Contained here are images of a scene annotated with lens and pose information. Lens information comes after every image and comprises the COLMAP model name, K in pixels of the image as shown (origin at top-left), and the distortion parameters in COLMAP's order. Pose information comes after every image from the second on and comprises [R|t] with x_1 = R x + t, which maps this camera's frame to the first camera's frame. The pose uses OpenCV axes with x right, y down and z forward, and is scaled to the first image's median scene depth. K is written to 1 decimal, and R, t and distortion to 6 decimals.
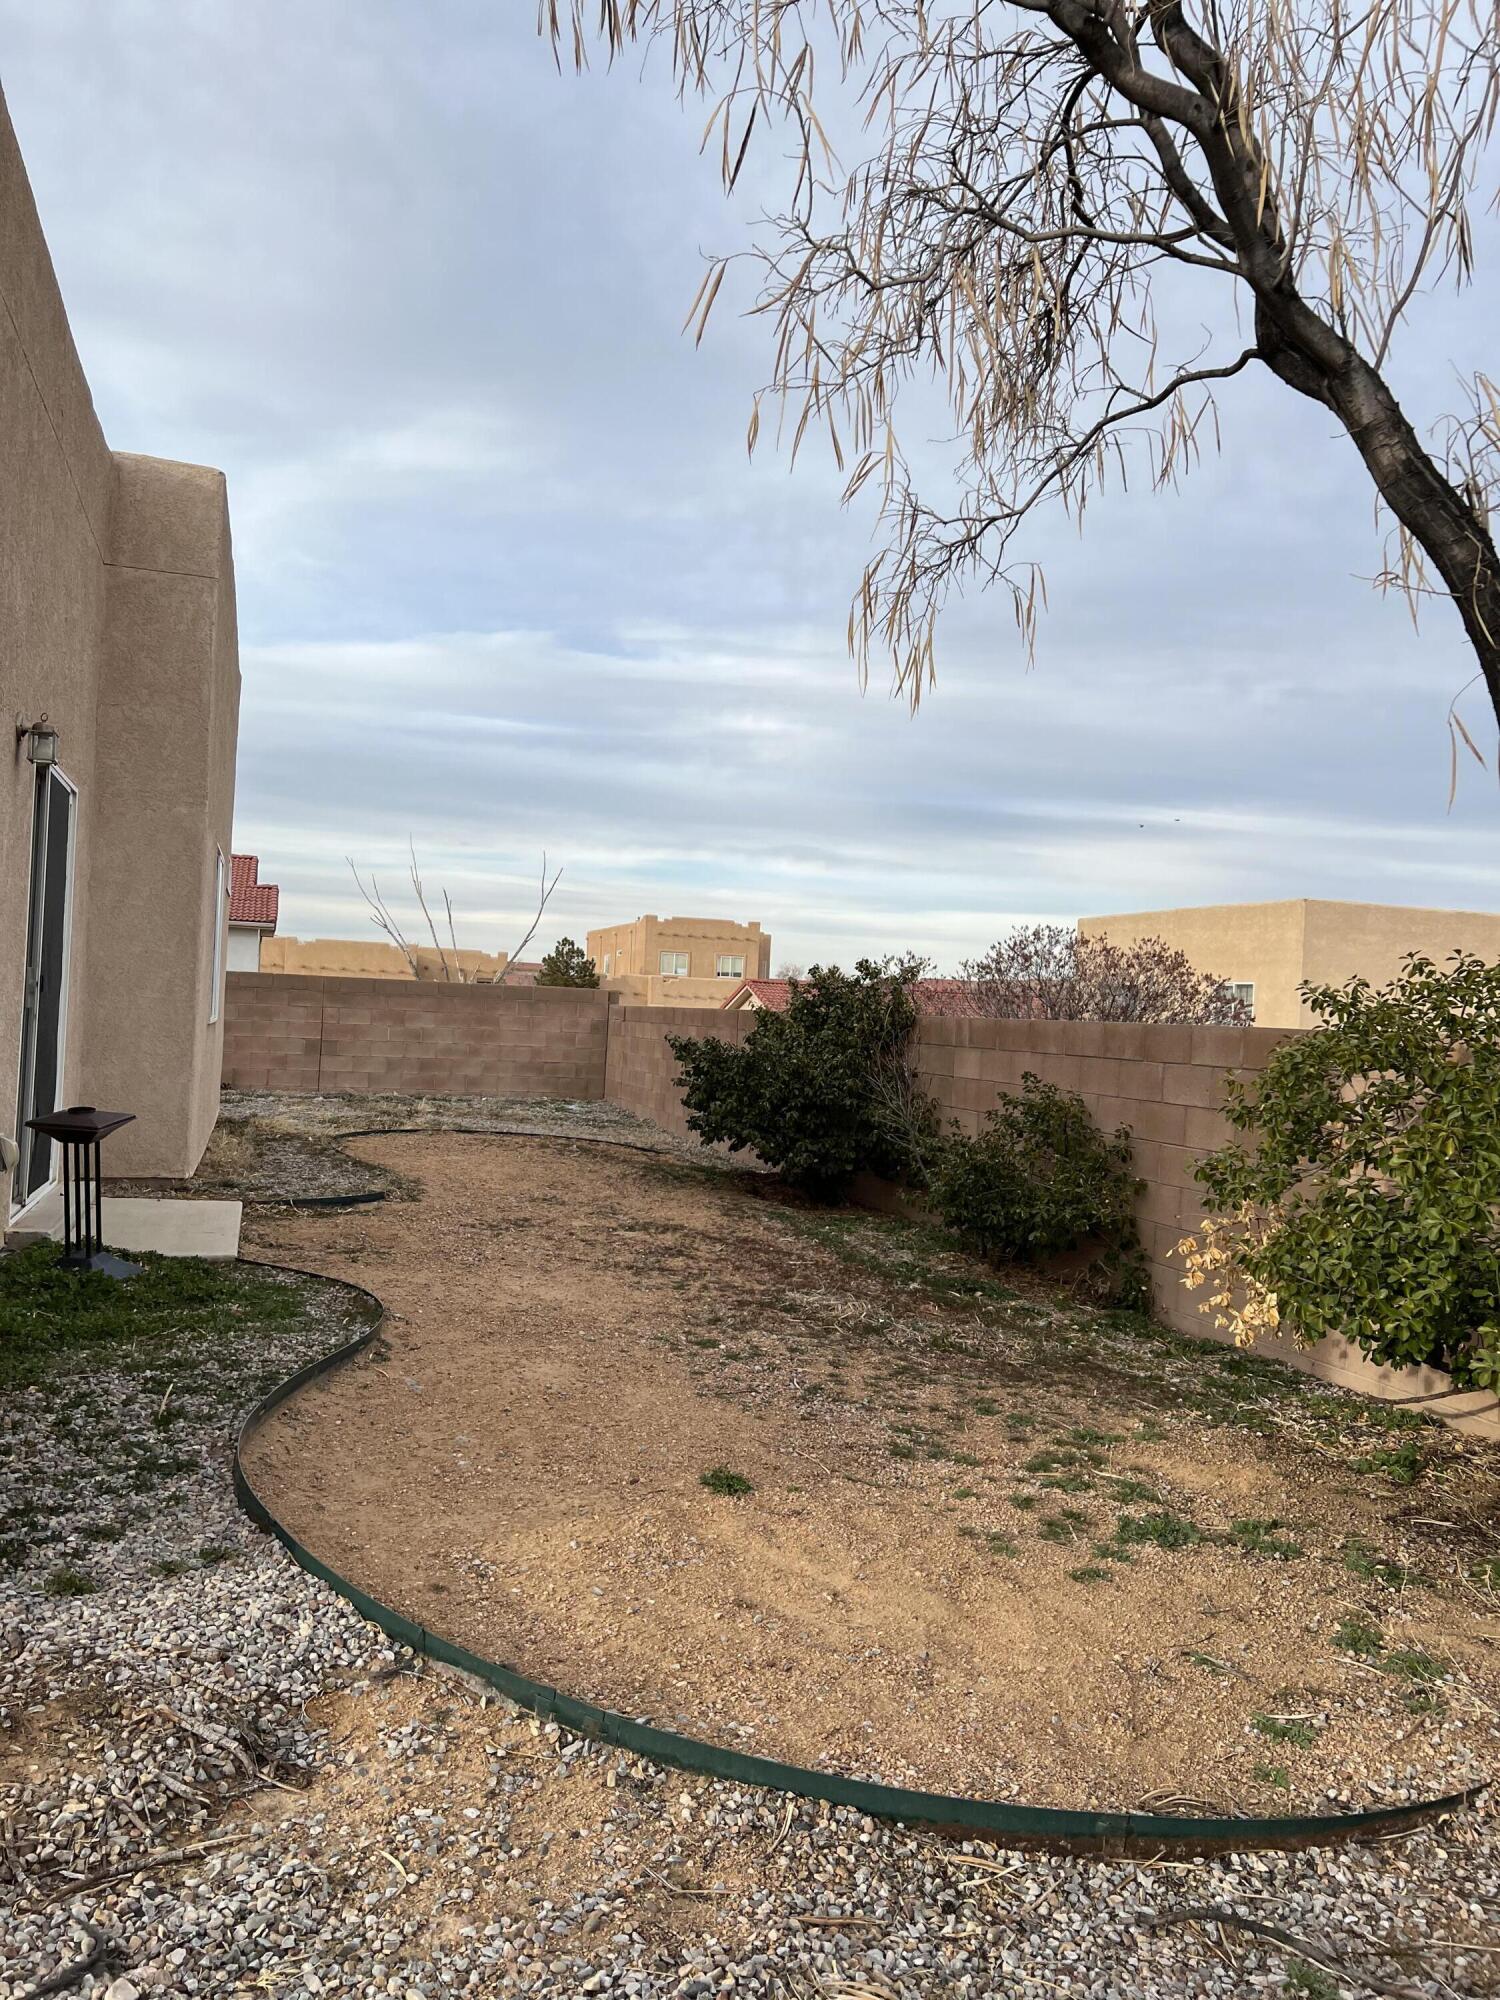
lens RADIAL K [[1497.4, 0, 753.6], [0, 1497.4, 997.7], [0, 0, 1]] dist [0.054606, -0.059882]
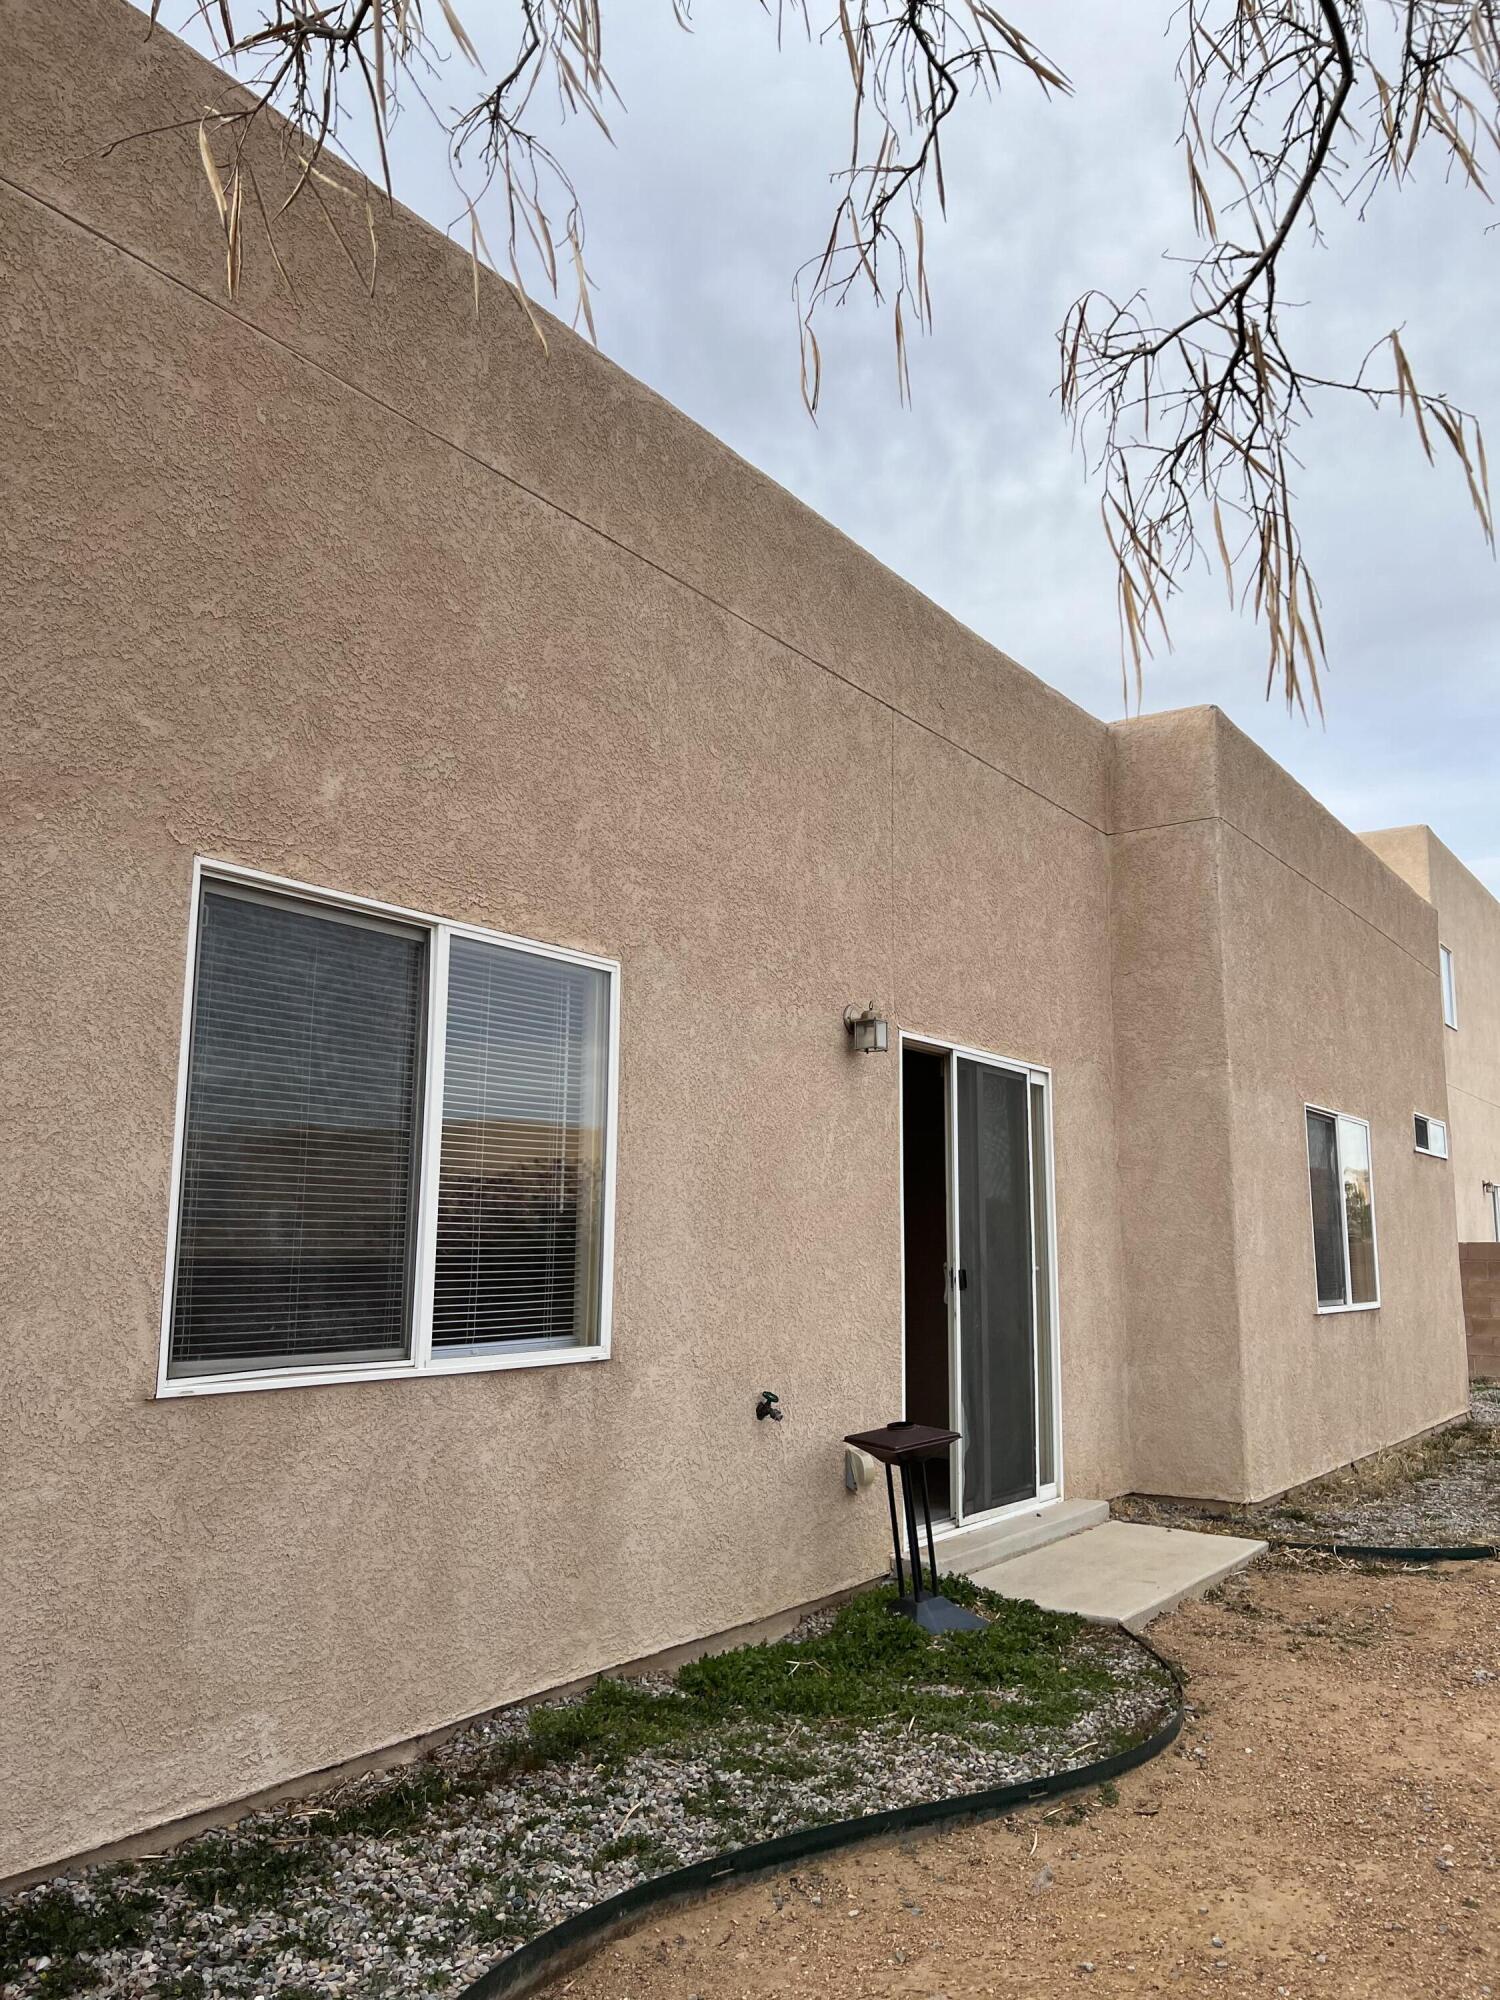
lens RADIAL K [[1497.4, 0, 750.0], [0, 1497.4, 1004.3], [0, 0, 1]] dist [0.054606, -0.059882]
pose [[0.607538, -0.171852, -0.775477, 0.161263], [0.033026, 0.980935, -0.191510, -0.002122], [0.793604, 0.090739, 0.601631, 0.244077]]
